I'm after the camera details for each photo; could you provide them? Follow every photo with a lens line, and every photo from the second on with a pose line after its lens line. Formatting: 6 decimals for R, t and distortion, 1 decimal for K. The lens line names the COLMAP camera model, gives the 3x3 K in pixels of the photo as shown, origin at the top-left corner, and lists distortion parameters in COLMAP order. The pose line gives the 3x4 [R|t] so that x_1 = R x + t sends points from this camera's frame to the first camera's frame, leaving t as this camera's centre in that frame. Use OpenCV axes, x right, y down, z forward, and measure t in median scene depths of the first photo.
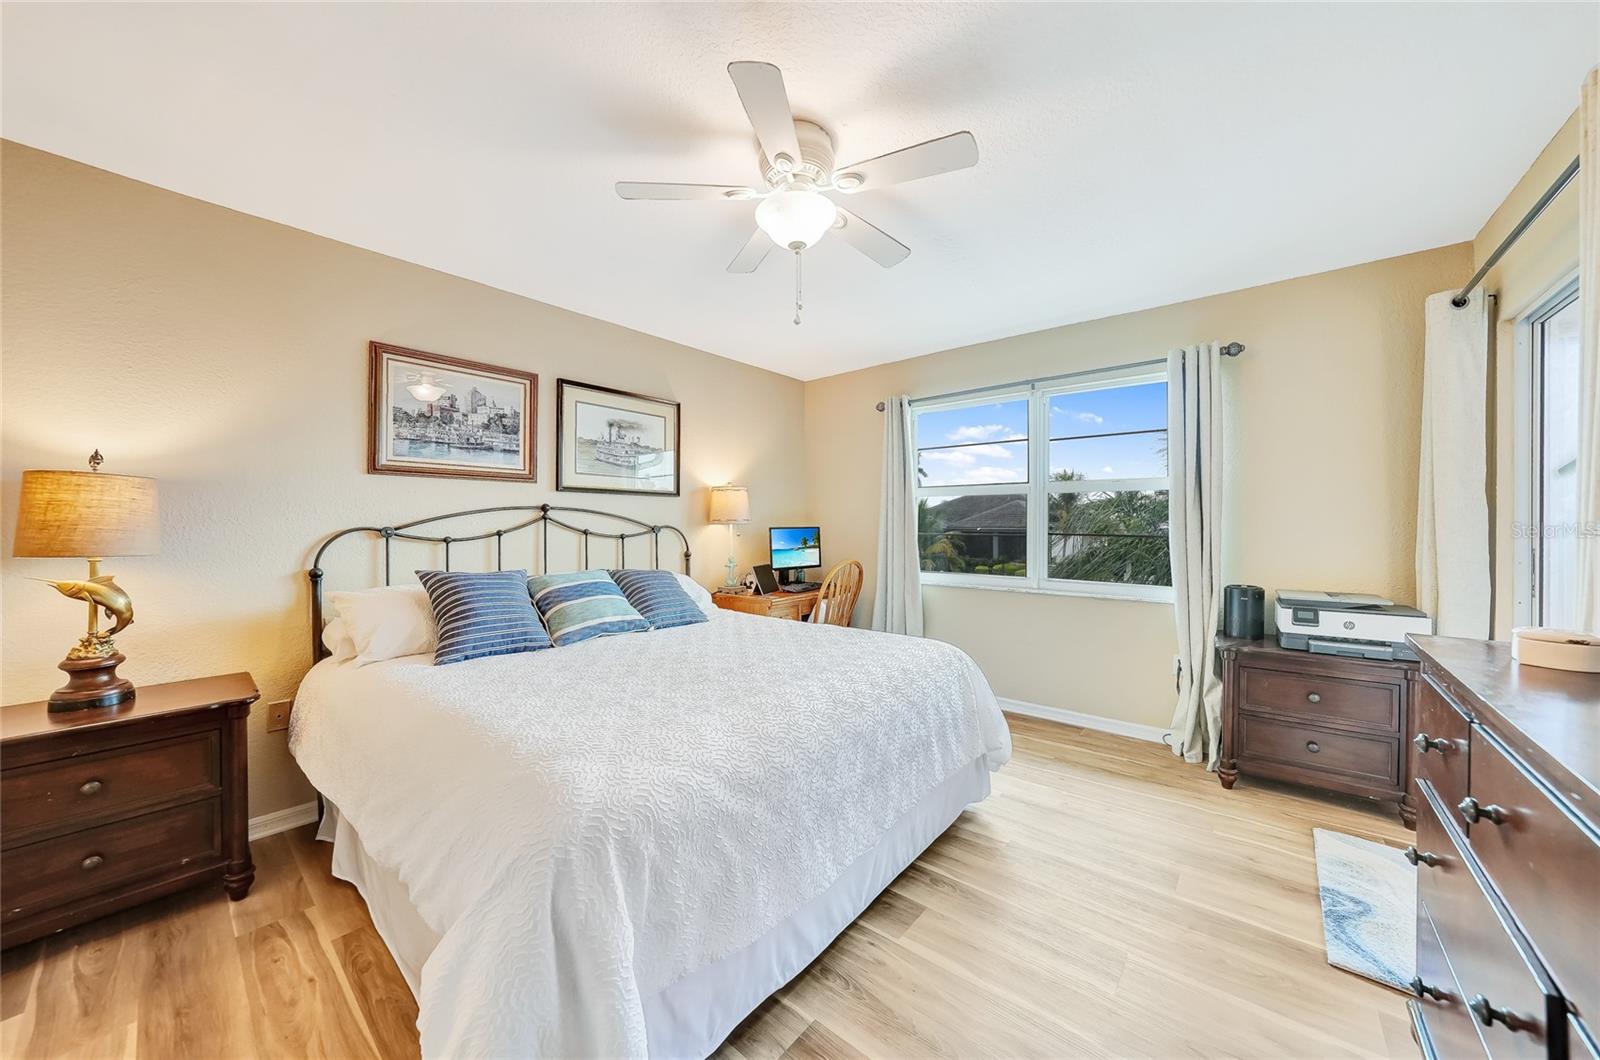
lens RADIAL K [[561.0, 0, 794.9], [0, 561.0, 524.0], [0, 0, 1]] dist [-0.017084, 0.000046]
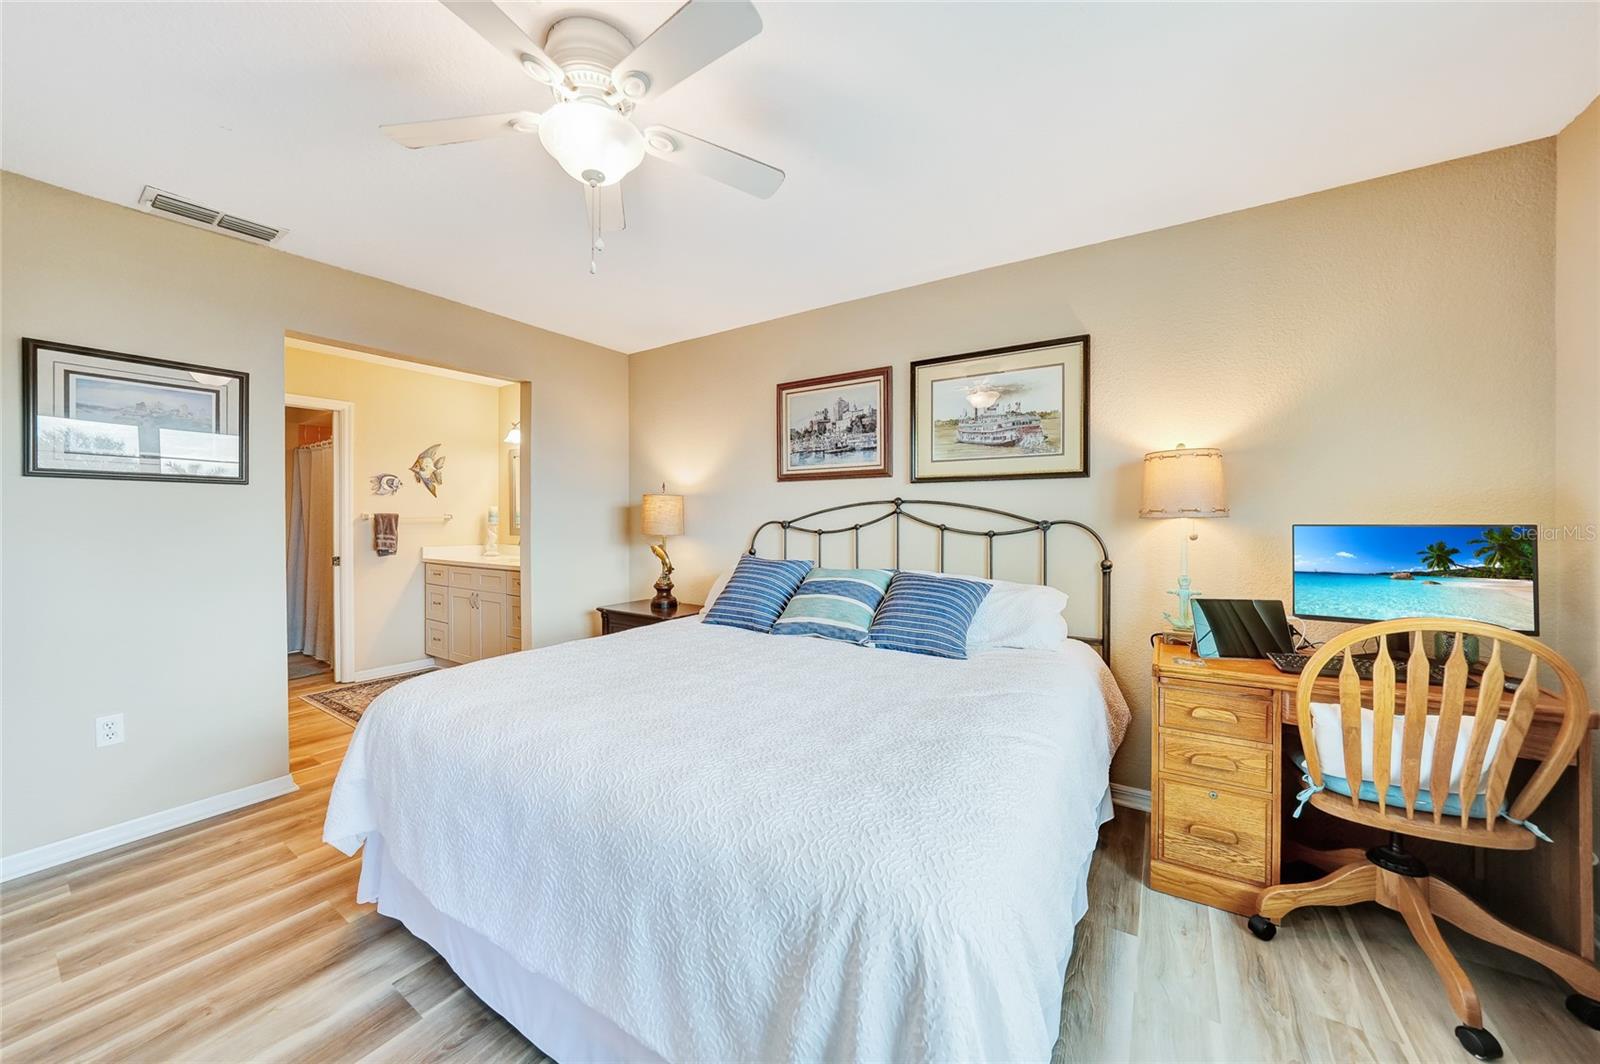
lens RADIAL K [[561.0, 0, 794.9], [0, 561.0, 526.0], [0, 0, 1]] dist [-0.017084, 0.000046]
pose [[0.126594, 0.014033, -0.991855, 0.527406], [0.002851, 0.999891, 0.014511, -0.001690], [0.991951, -0.004664, 0.126540, 0.748020]]
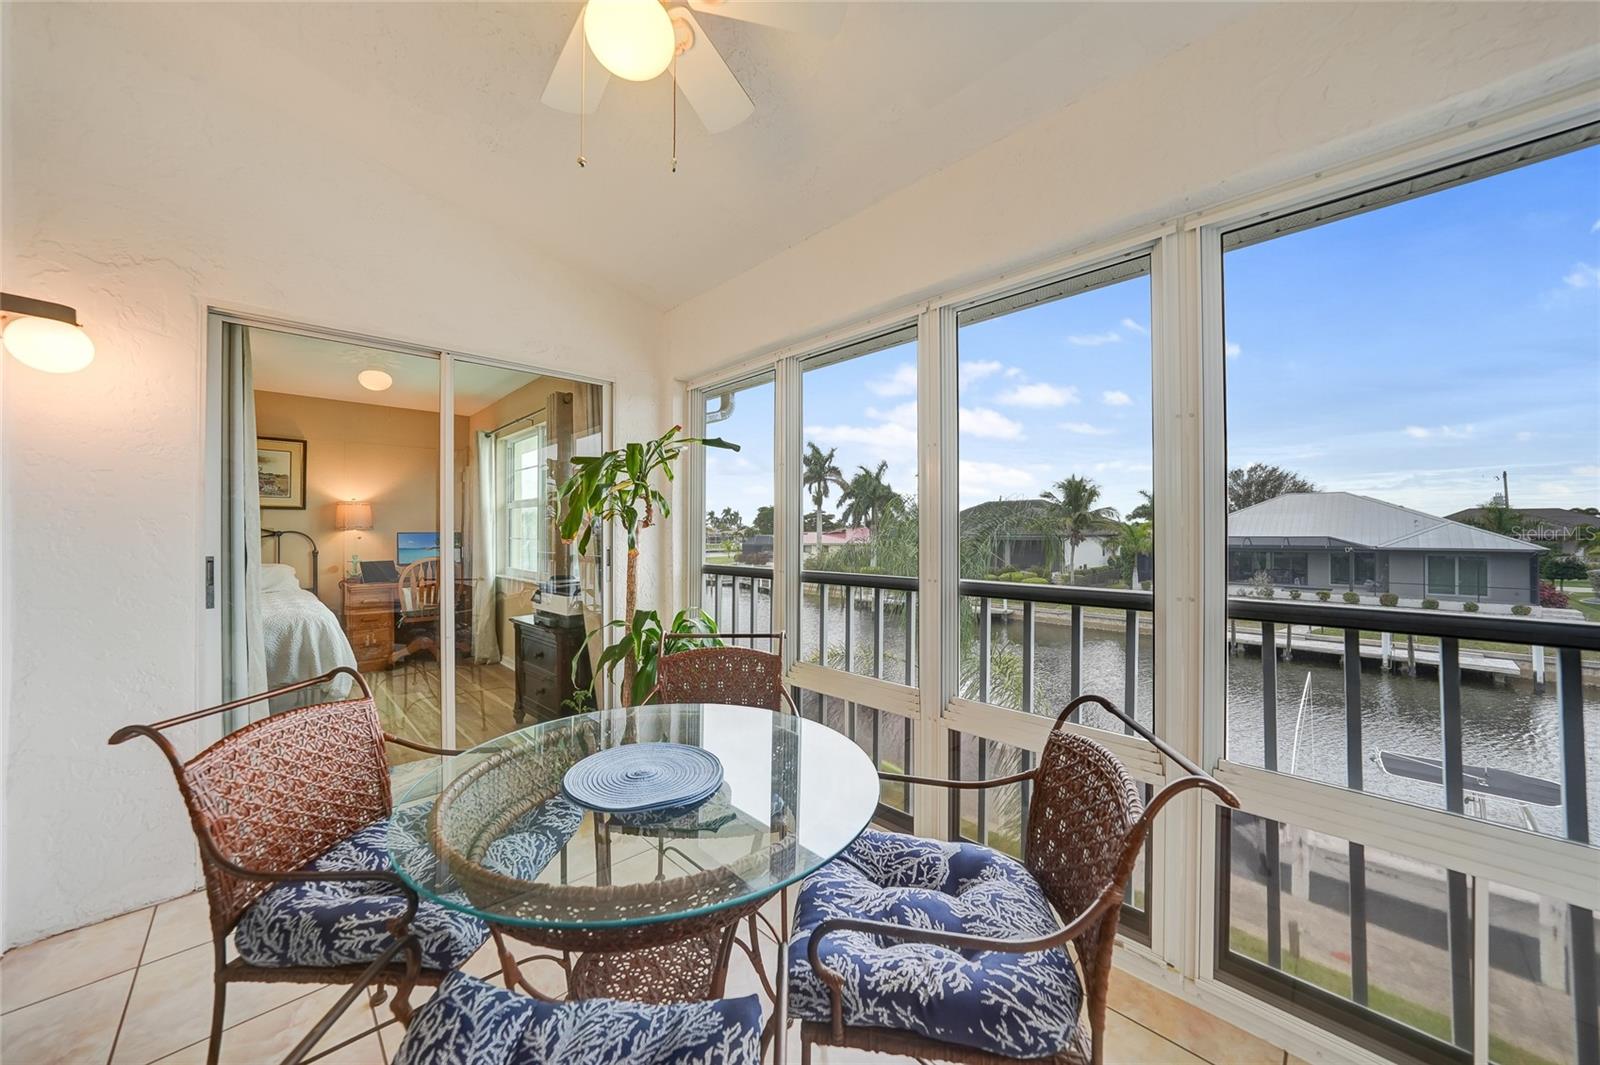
lens RADIAL K [[561.0, 0, 794.9], [0, 561.0, 526.5], [0, 0, 1]] dist [-0.017084, 0.000046]
pose [[0.994715, -0.001504, -0.102668, 1.419886], [0.000669, 0.999966, -0.008167, 0.004444], [0.102677, 0.008056, 0.994682, -0.245386]]
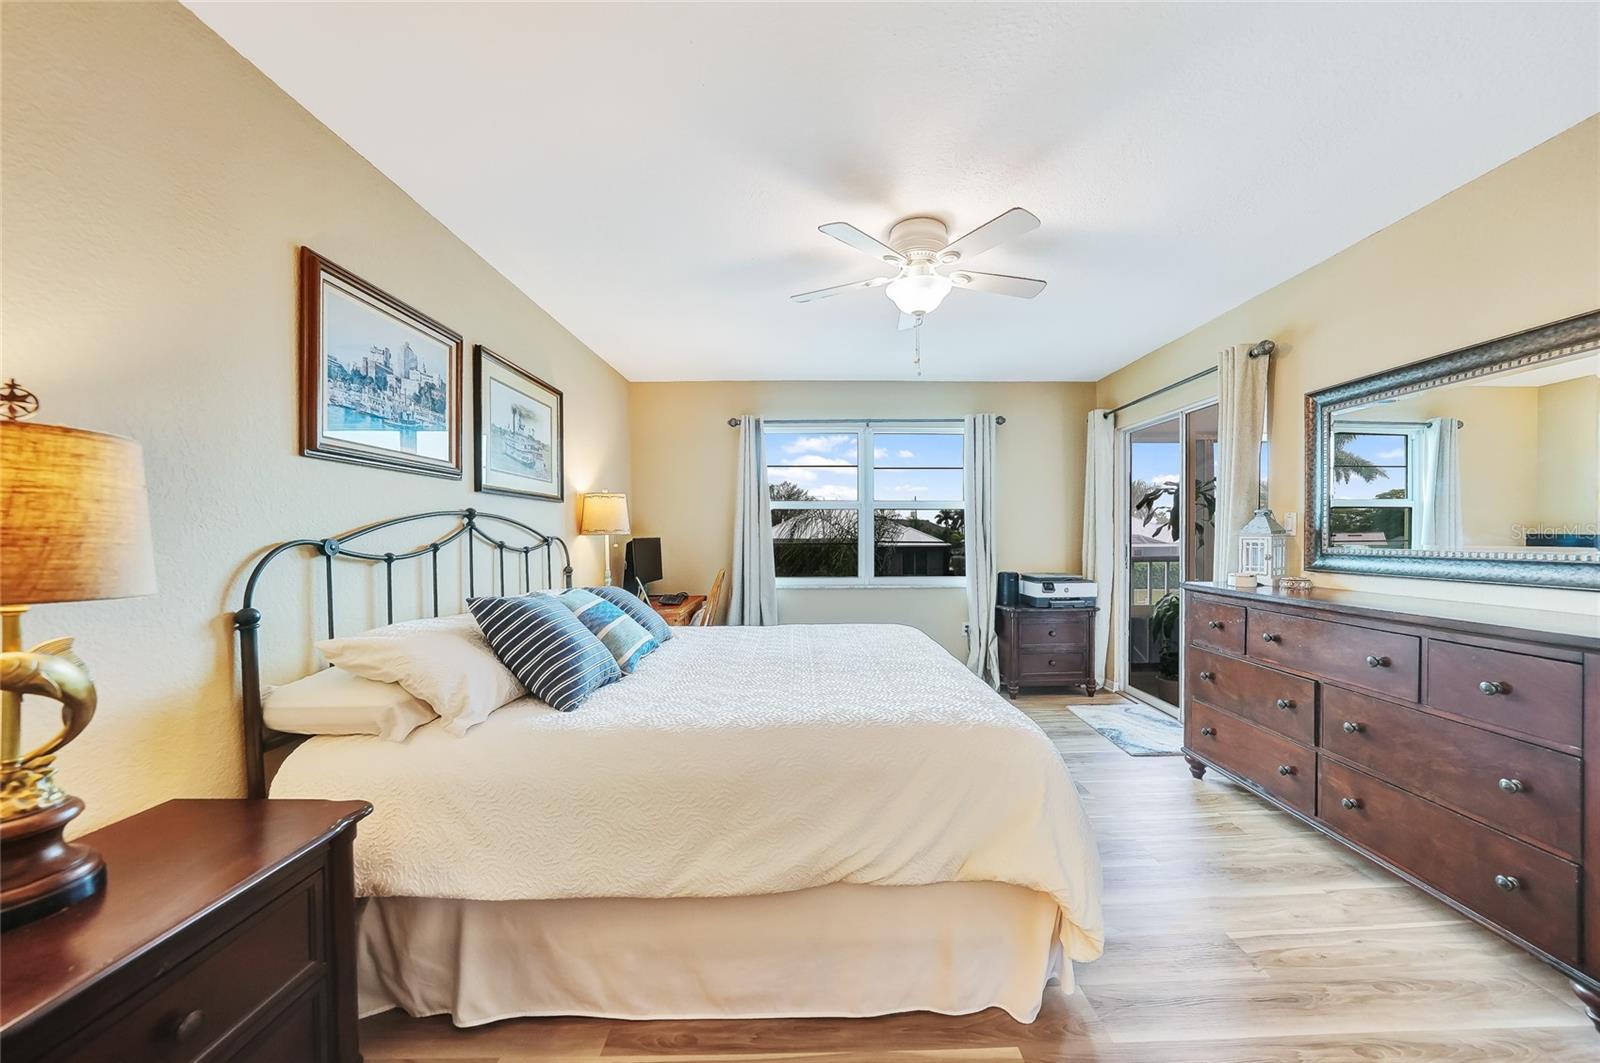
lens RADIAL K [[595.1, 0, 824.3], [0, 595.1, 536.8], [0, 0, 1]] dist [-0.000552, -0.000039]
pose [[0.746073, -0.006843, 0.665829, -0.669488], [0.005220, 0.999977, 0.004427, 0.001815], [-0.665844, 0.000173, 0.746091, 0.080933]]
